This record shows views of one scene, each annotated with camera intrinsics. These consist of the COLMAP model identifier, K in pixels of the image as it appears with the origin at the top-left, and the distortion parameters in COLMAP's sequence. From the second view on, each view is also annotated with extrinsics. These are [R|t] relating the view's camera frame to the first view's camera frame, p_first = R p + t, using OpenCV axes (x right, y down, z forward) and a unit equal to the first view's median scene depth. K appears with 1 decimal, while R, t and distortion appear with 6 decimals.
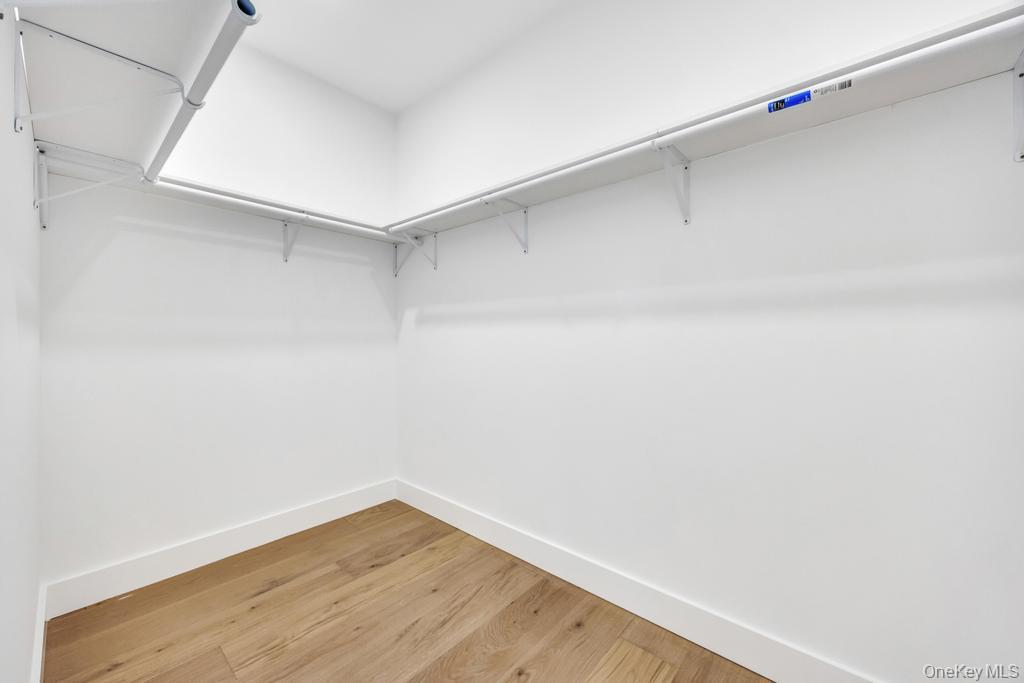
lens RADIAL K [[393.4, 0, 512.5], [0, 393.4, 340.0], [0, 0, 1]] dist [-0.002485, 0.000061]
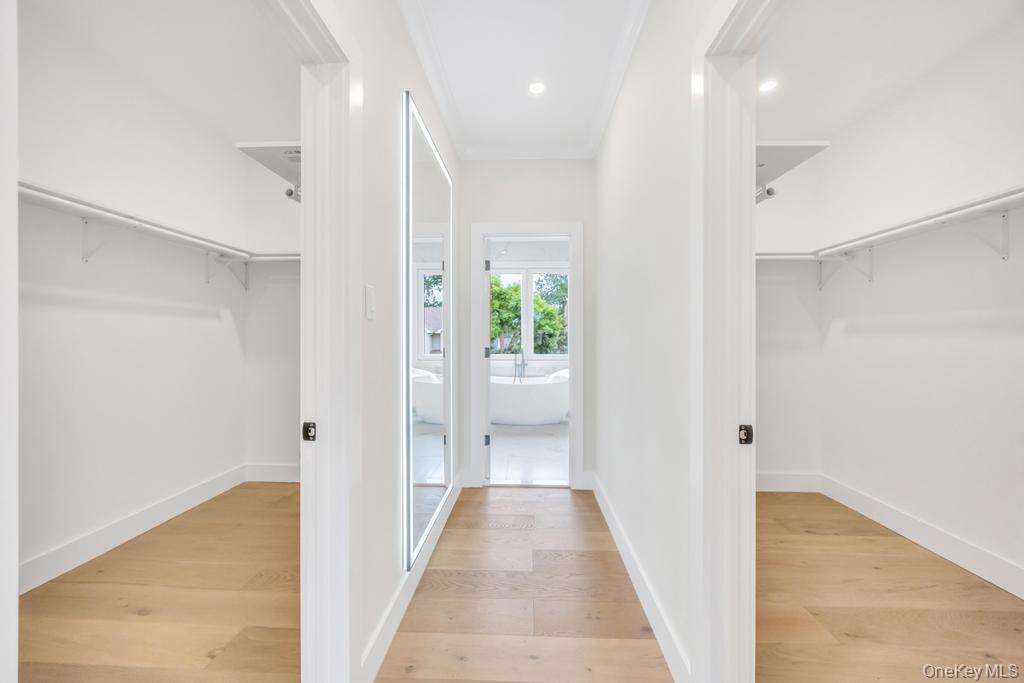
lens RADIAL K [[393.4, 0, 512.6], [0, 393.4, 341.5], [0, 0, 1]] dist [-0.002485, 0.000061]
pose [[0.629615, 0.001054, -0.776907, 0.019824], [-0.002851, 0.999995, -0.000953, -0.020877], [0.776902, 0.002815, 0.629615, -0.482739]]
